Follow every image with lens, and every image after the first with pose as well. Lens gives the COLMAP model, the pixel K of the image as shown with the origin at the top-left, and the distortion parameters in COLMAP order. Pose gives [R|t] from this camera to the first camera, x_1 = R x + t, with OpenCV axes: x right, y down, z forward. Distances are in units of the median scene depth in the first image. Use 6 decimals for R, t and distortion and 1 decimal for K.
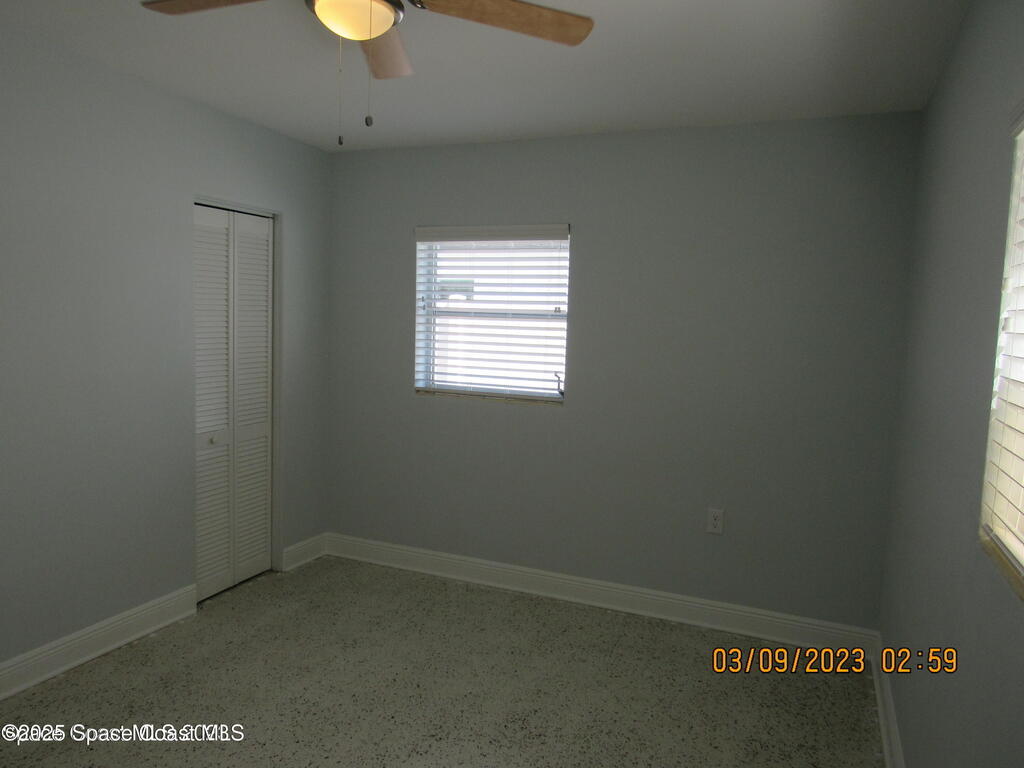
lens RADIAL K [[723.8, 0, 511.3], [0, 723.8, 385.0], [0, 0, 1]] dist [-0.011772, 0.008102]
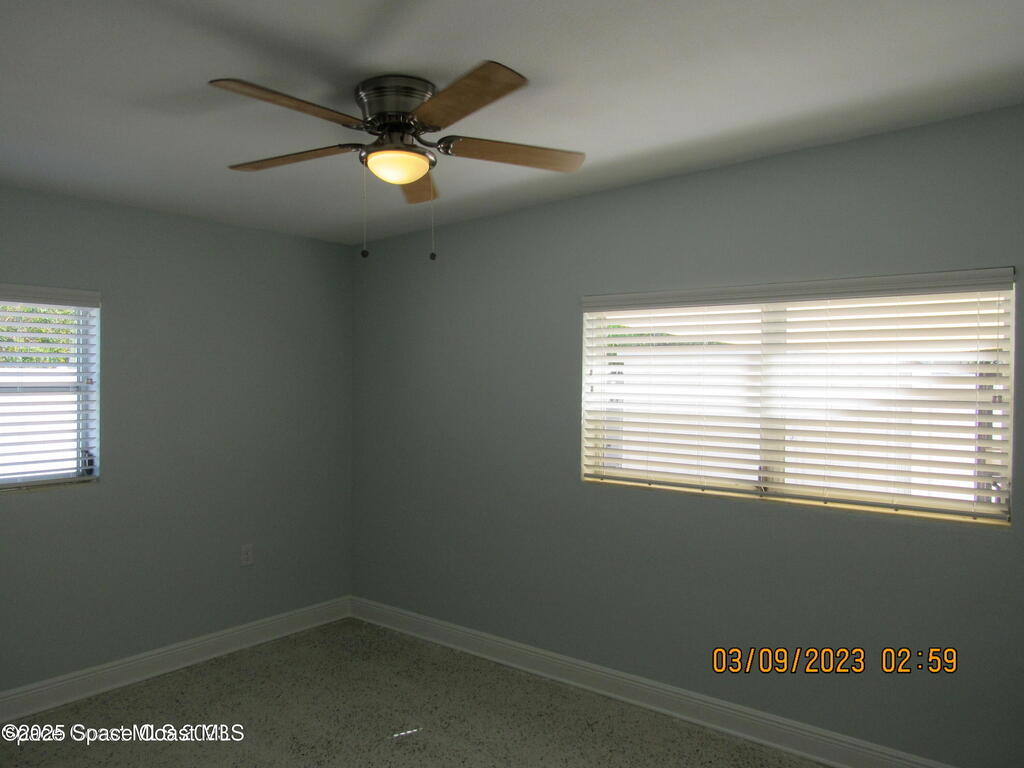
lens RADIAL K [[723.8, 0, 511.0], [0, 723.8, 383.7], [0, 0, 1]] dist [-0.011772, 0.008102]
pose [[0.270682, -0.043751, 0.961674, -0.694922], [0.083853, 0.996241, 0.021722, -0.077212], [-0.959010, 0.074760, 0.273333, 0.229550]]
